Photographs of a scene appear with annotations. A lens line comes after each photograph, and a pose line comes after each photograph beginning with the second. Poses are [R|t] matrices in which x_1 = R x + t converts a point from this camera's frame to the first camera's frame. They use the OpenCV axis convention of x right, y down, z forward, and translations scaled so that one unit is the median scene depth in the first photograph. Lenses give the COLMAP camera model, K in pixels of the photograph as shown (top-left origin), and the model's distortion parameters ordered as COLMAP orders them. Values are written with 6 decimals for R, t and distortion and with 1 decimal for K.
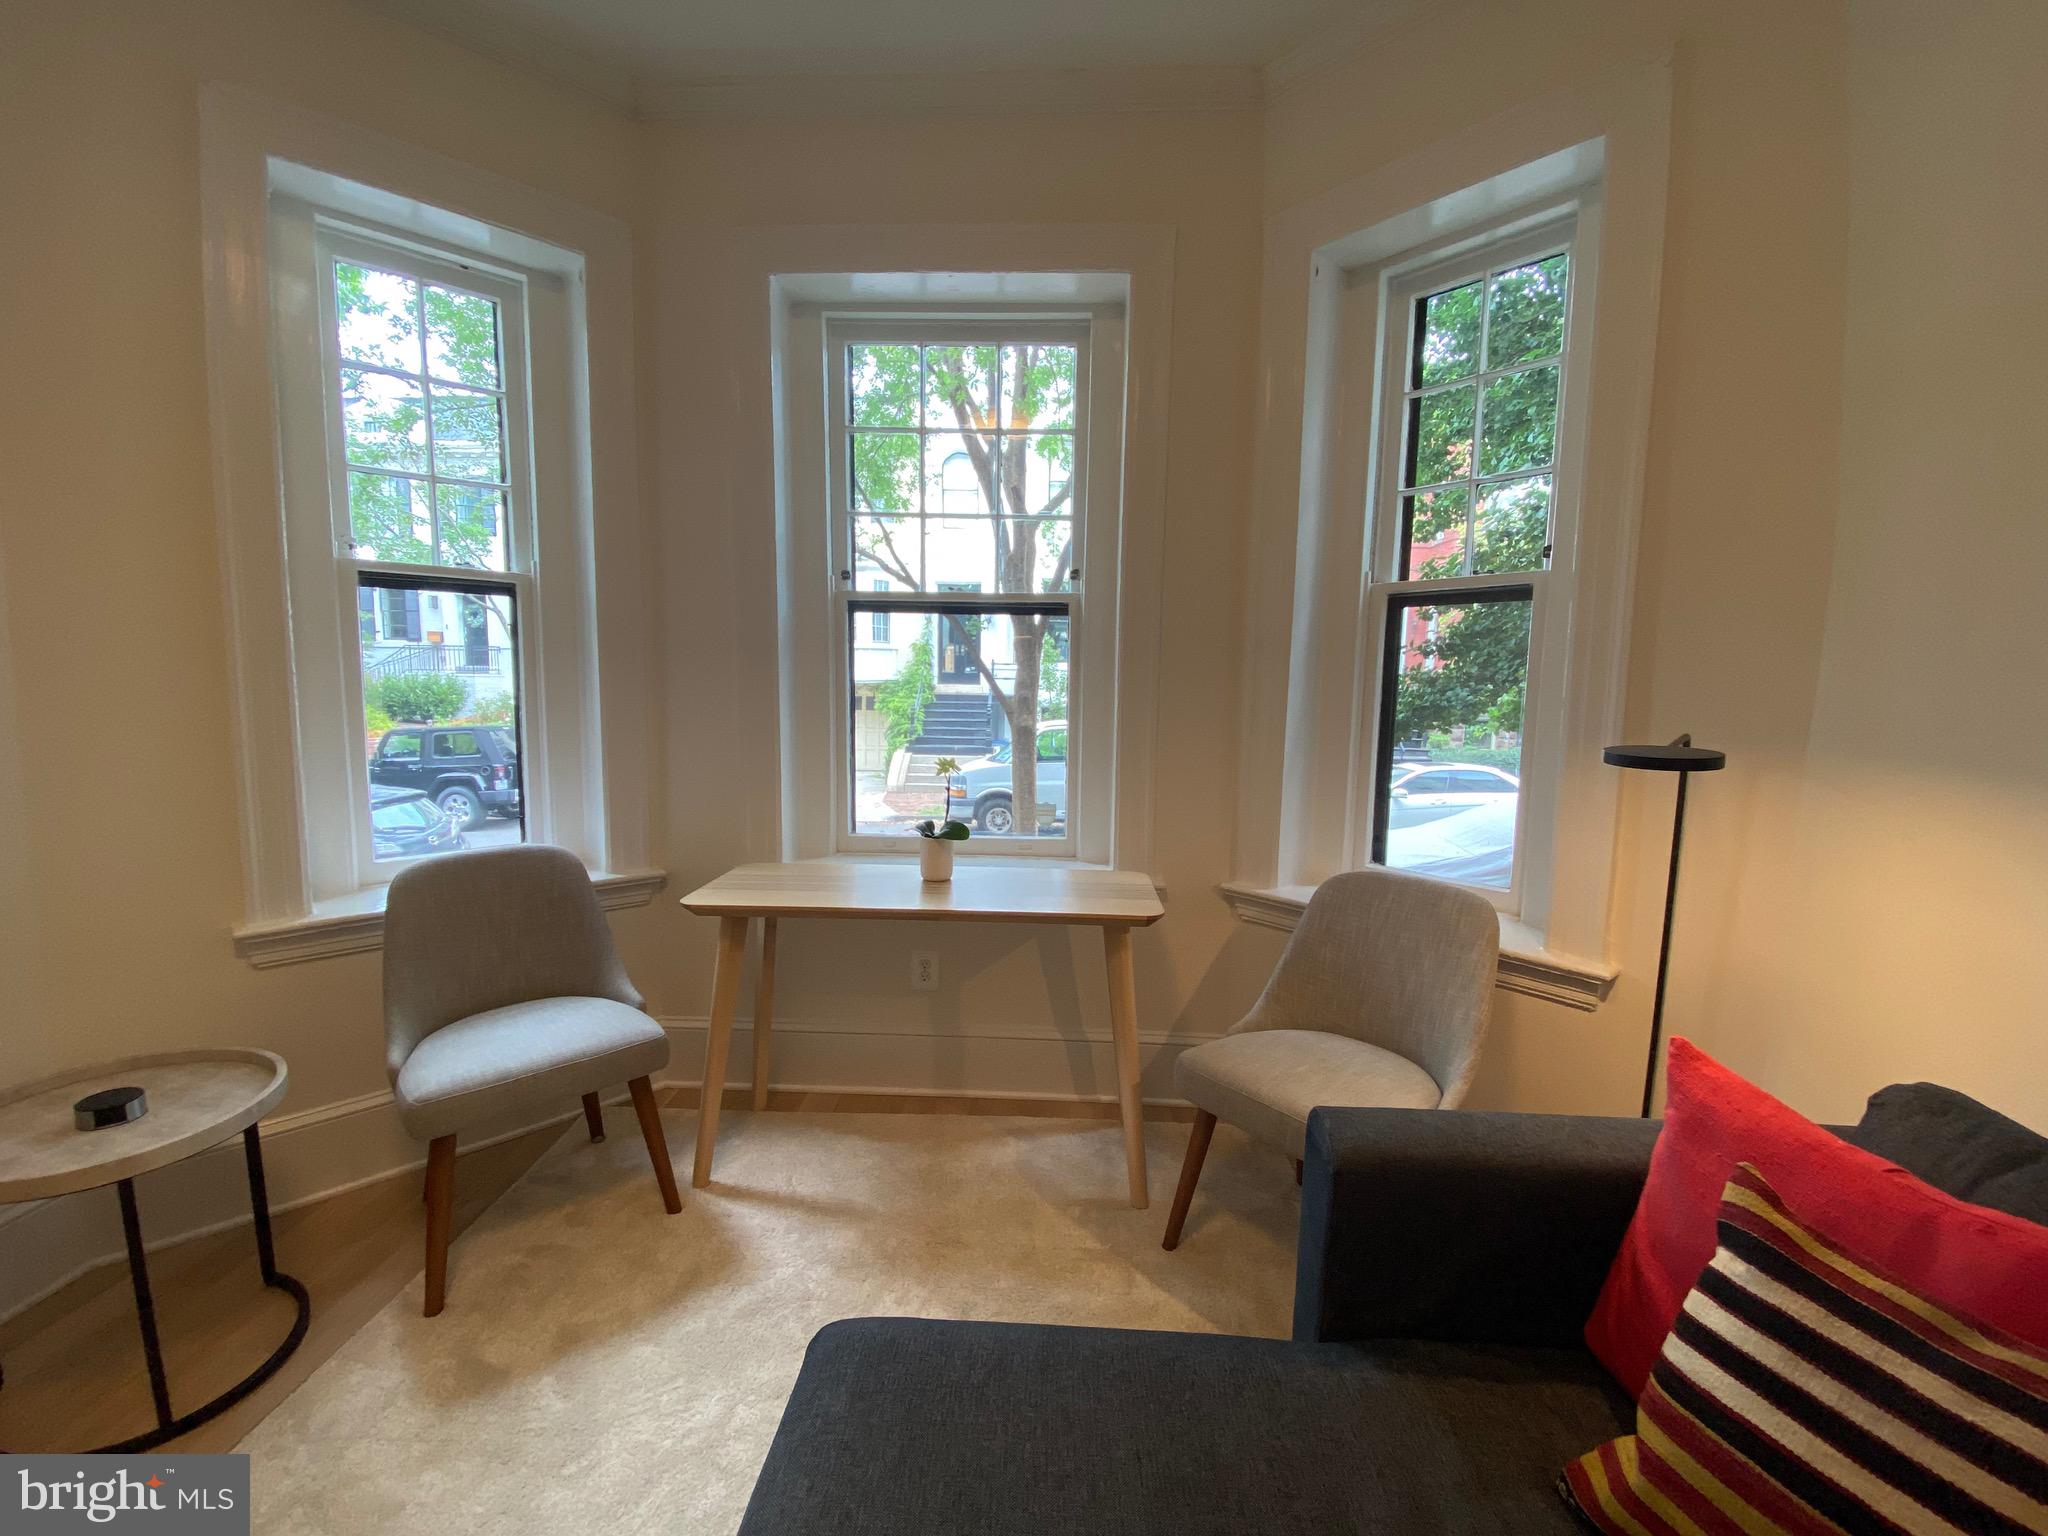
lens RADIAL K [[824.7, 0, 1018.9], [0, 824.7, 766.6], [0, 0, 1]] dist [0.024513, -0.021018]
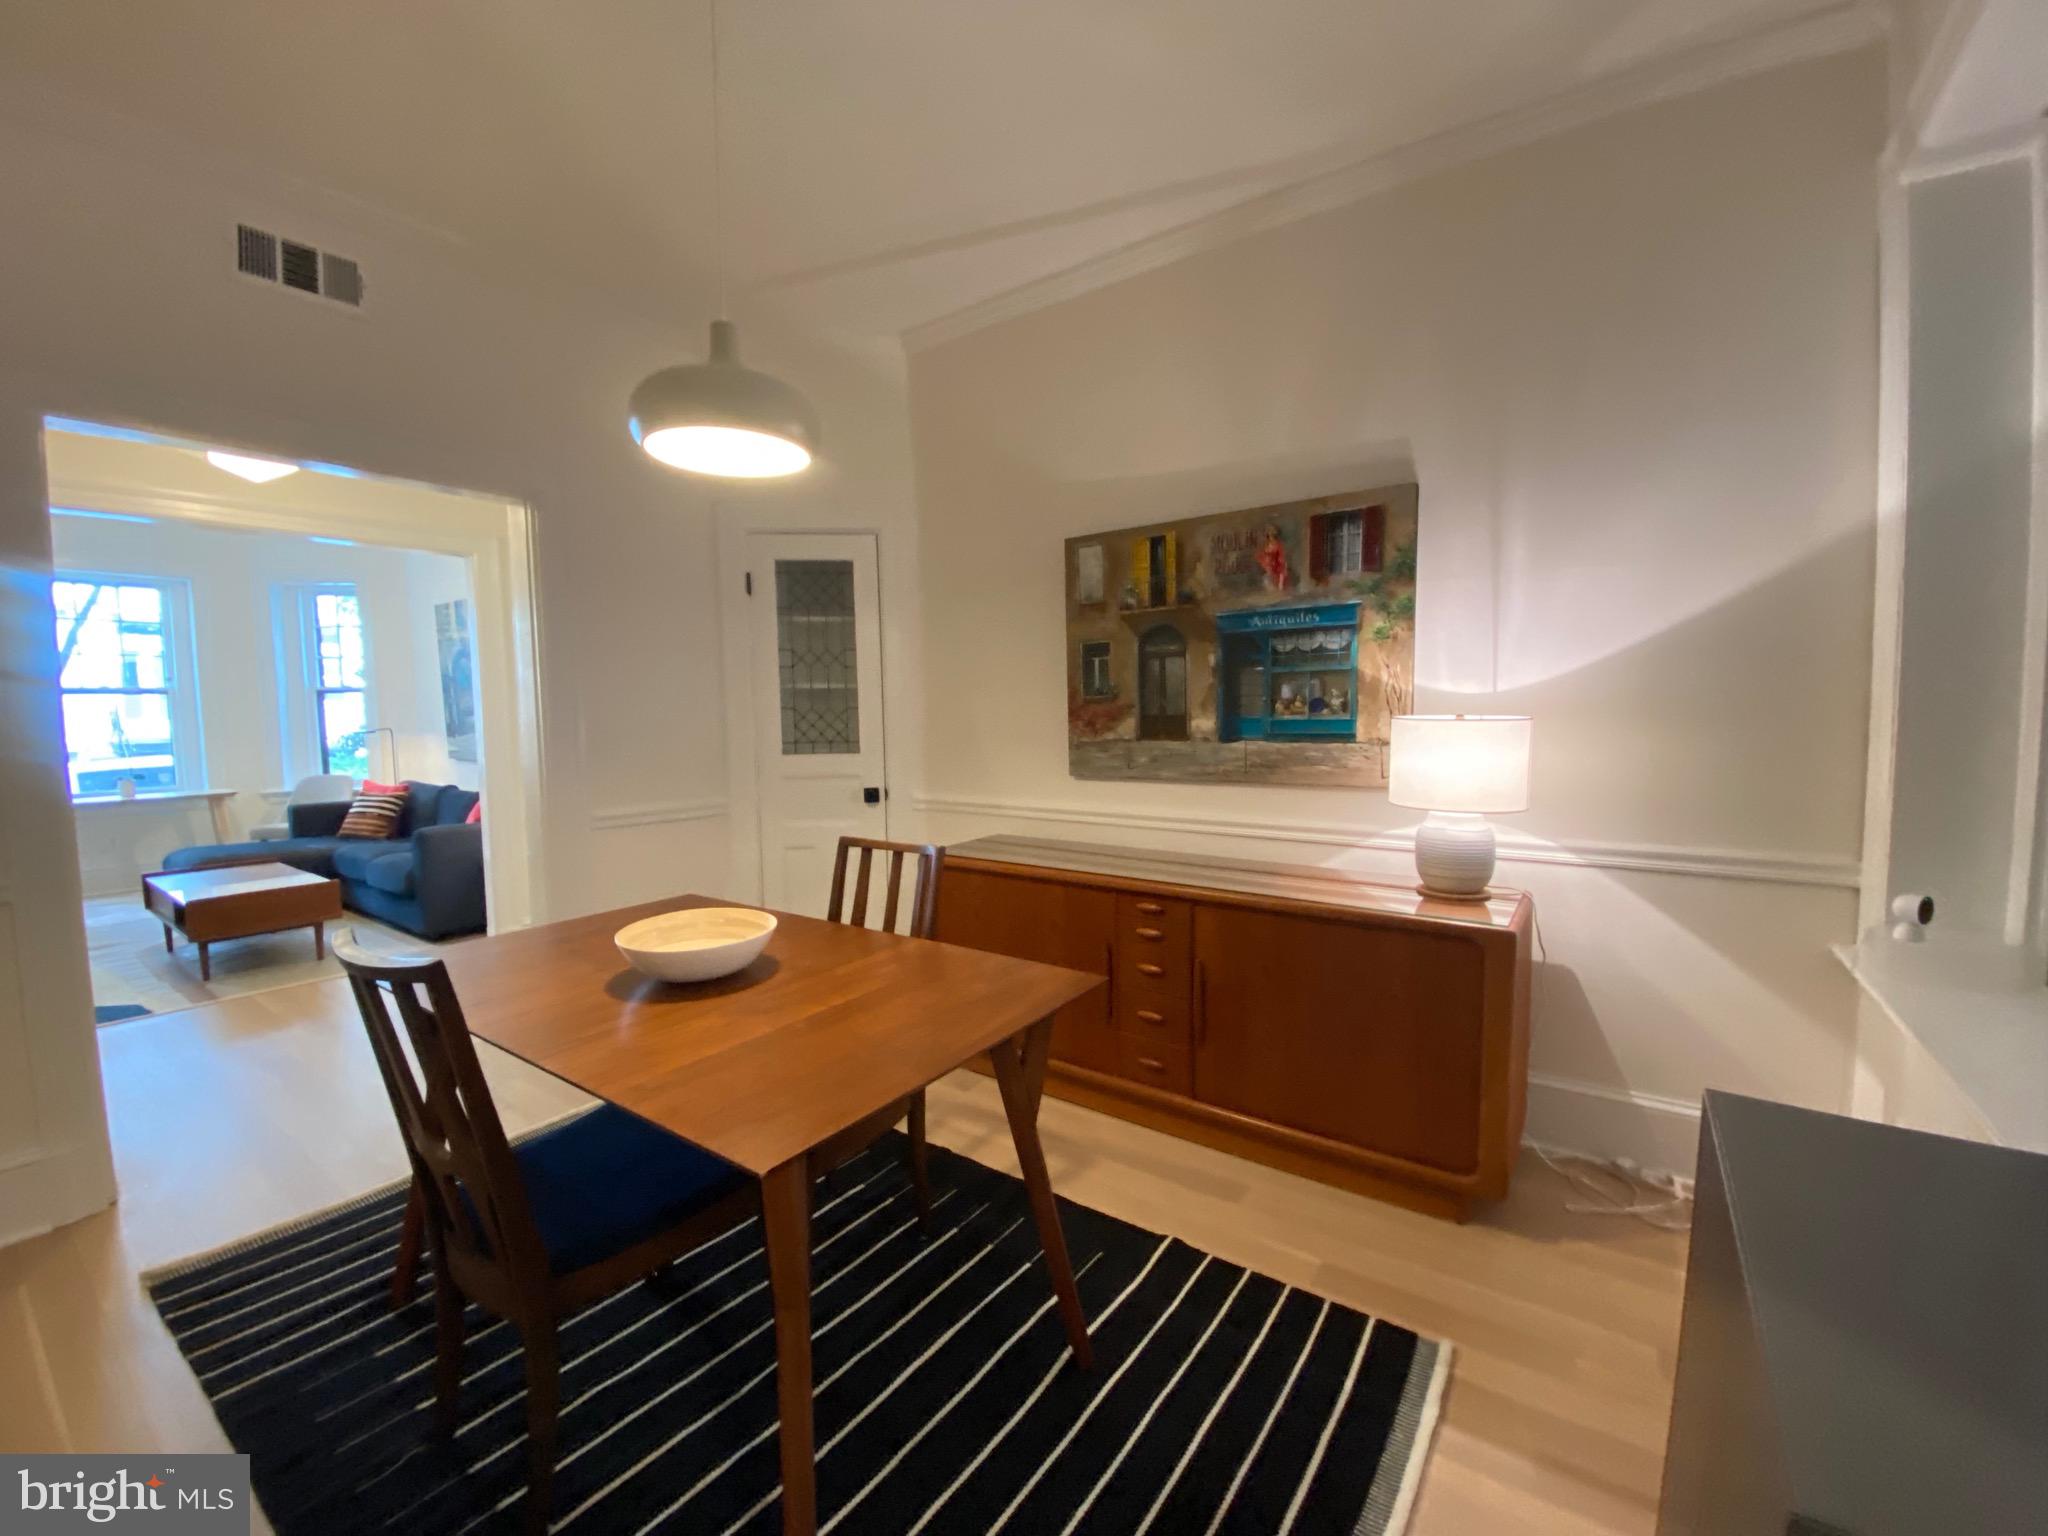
lens RADIAL K [[824.7, 0, 1018.9], [0, 824.7, 766.6], [0, 0, 1]] dist [0.024513, -0.021018]
pose [[0.546213, -0.087884, 0.833023, -0.747553], [0.114938, 0.992938, 0.029390, 0.293395], [-0.829723, 0.079693, 0.552457, -2.948714]]
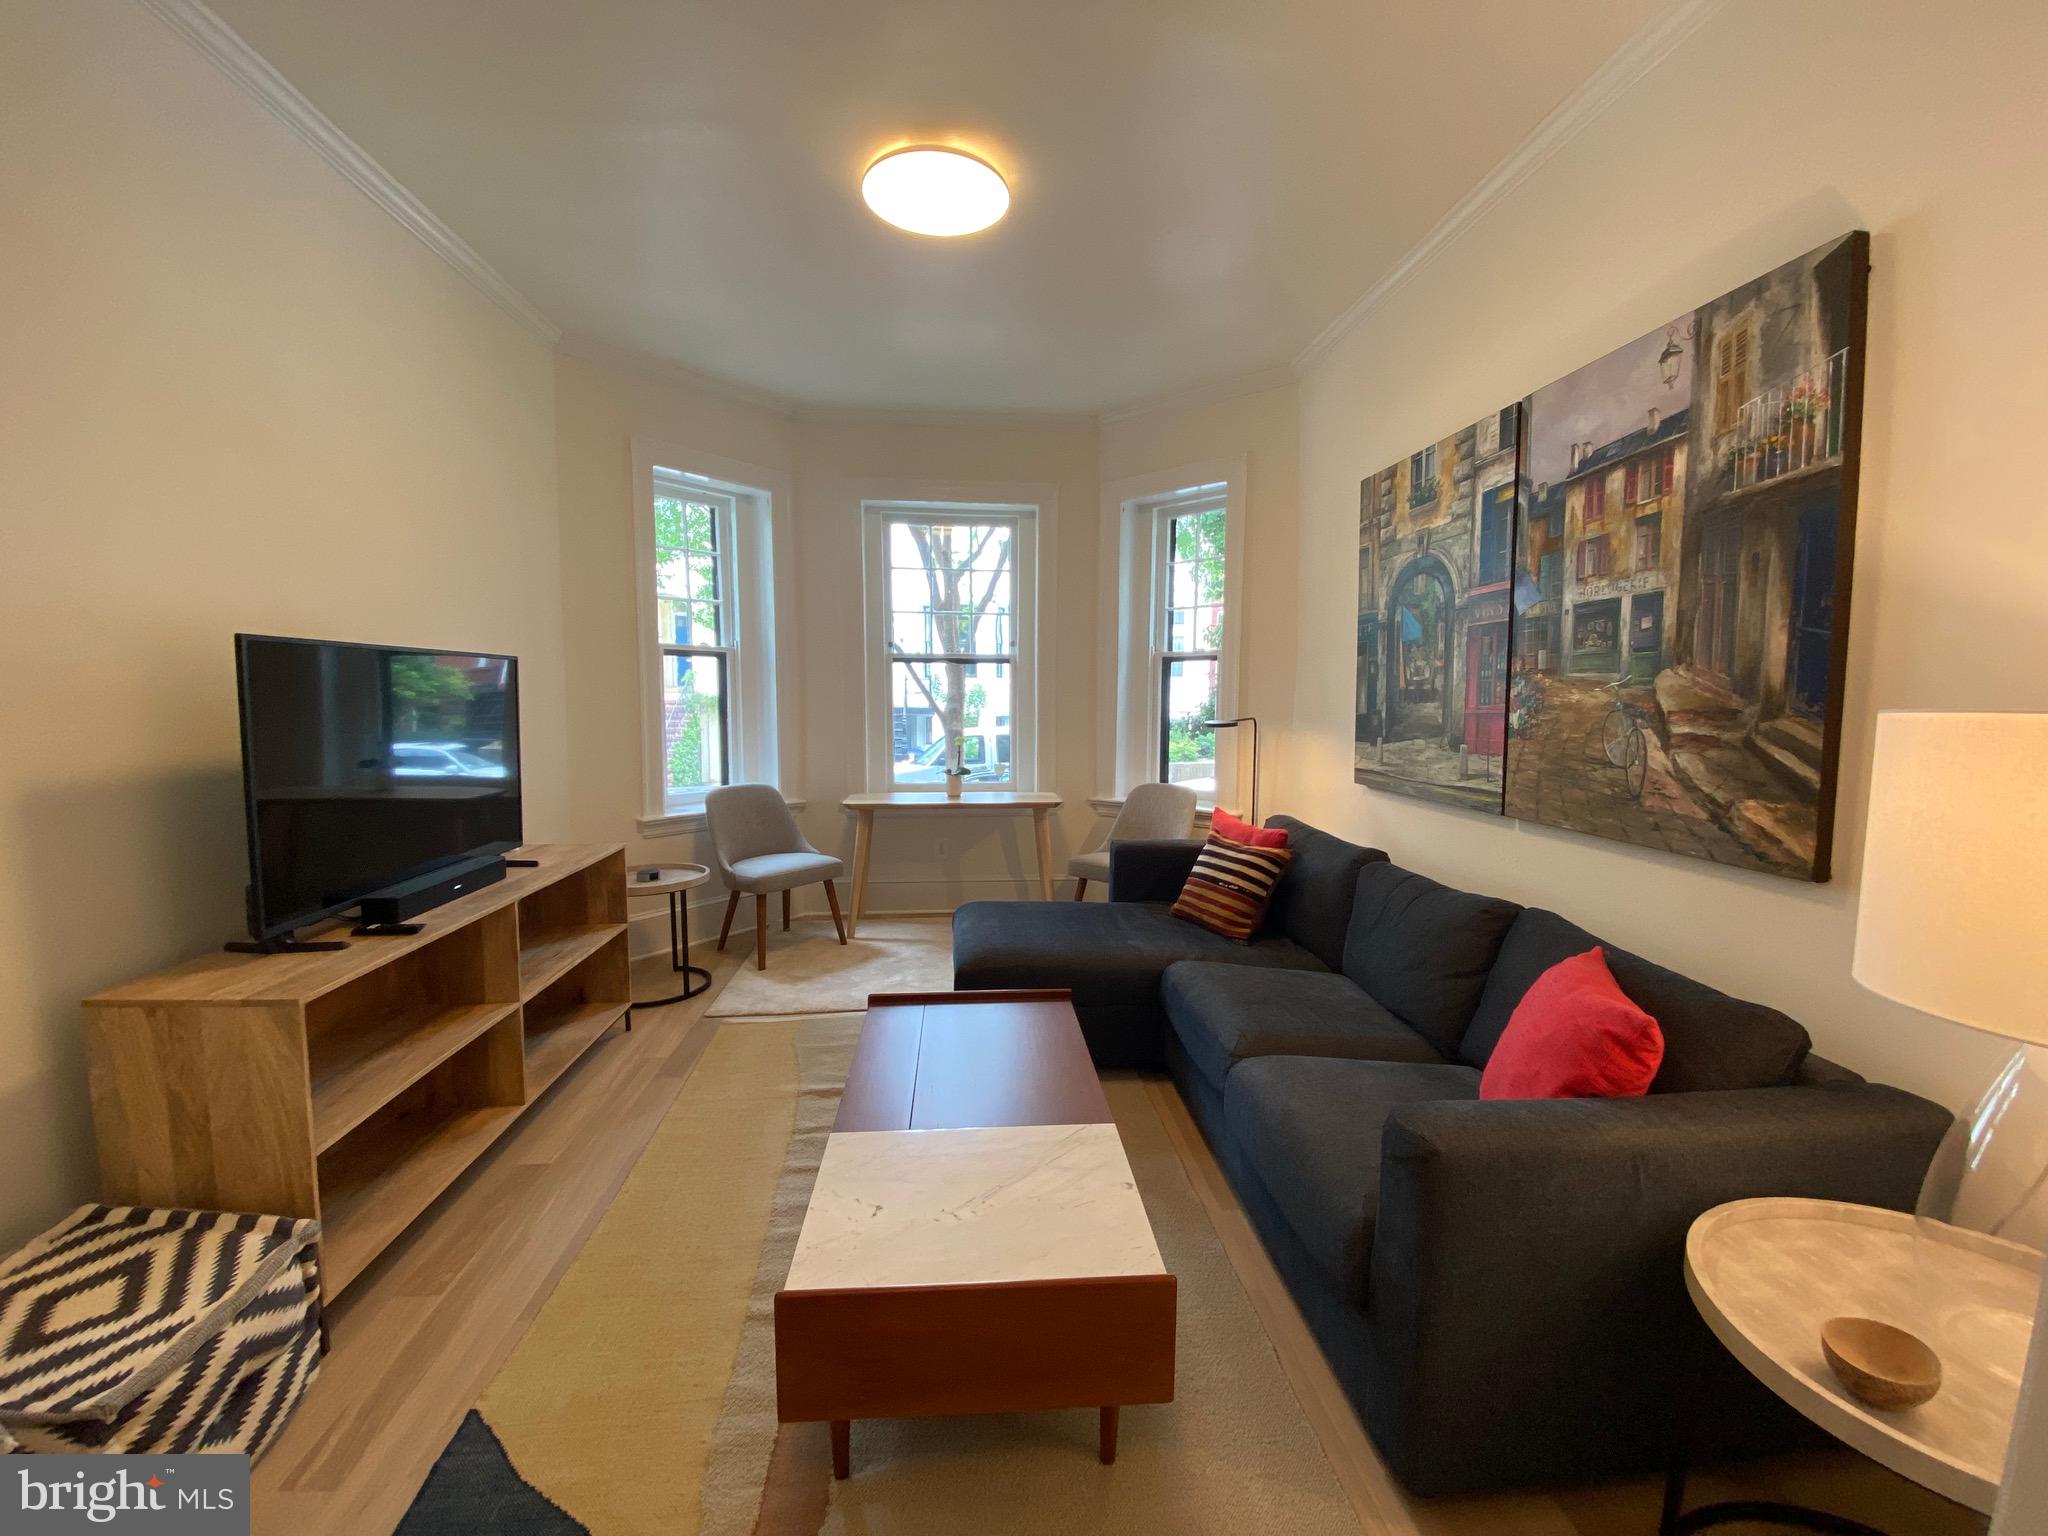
lens RADIAL K [[821.6, 0, 1024.0], [0, 821.6, 768.0], [0, 0, 1]] dist [0.025590, -0.022855]
pose [[0.991293, -0.022910, 0.129666, -0.193455], [0.024535, 0.999639, -0.010950, 0.095087], [-0.129368, 0.014036, 0.991497, -1.083583]]
